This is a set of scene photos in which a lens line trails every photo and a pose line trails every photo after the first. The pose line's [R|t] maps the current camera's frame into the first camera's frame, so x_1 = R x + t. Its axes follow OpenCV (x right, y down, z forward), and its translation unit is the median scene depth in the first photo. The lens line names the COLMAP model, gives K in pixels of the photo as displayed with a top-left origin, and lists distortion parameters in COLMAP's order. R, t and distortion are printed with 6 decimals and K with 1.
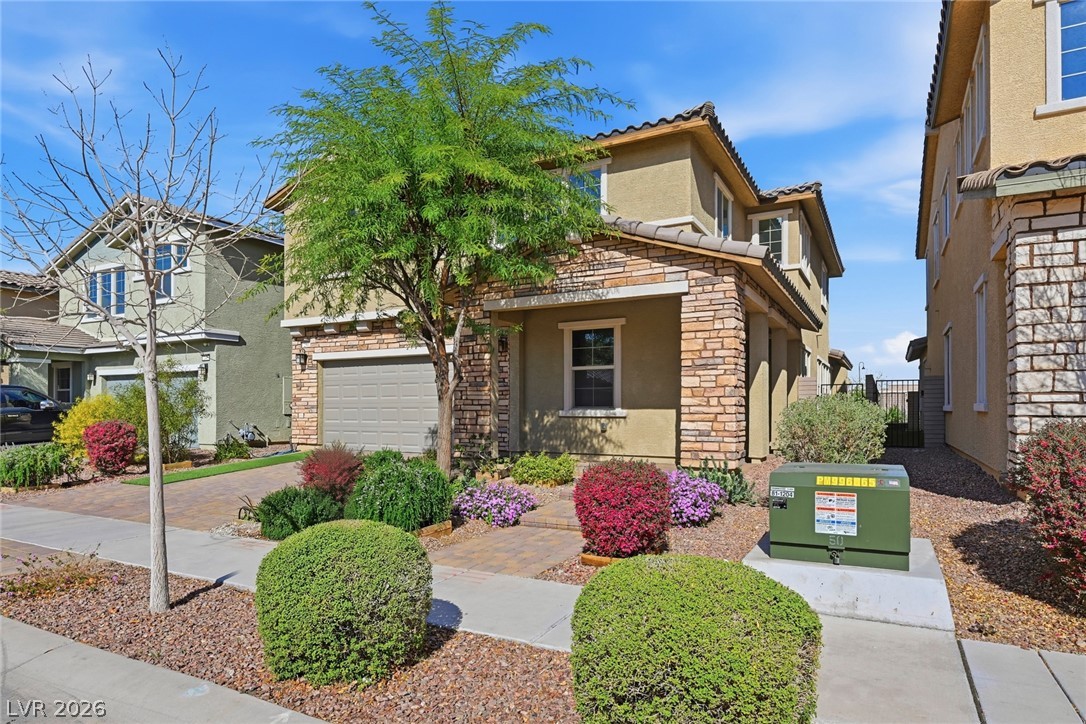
lens RADIAL K [[626.6, 0, 543.0], [0, 626.6, 362.0], [0, 0, 1]] dist [0.000162, 0.000010]
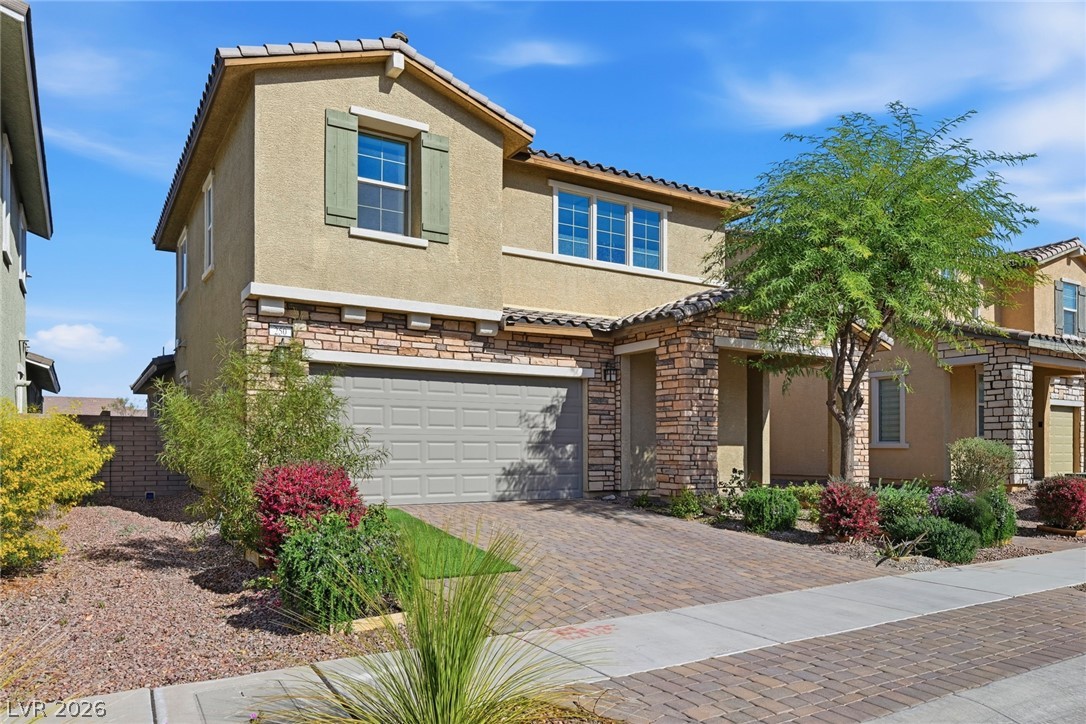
lens RADIAL K [[748.3, 0, 543.0], [0, 748.3, 391.6], [0, 0, 1]] dist [-0.000495, -0.000063]
pose [[0.493377, 0.069076, 0.867068, -1.061029], [-0.069451, 0.996787, -0.039892, 0.048372], [-0.867038, -0.040537, 0.496590, 0.546678]]
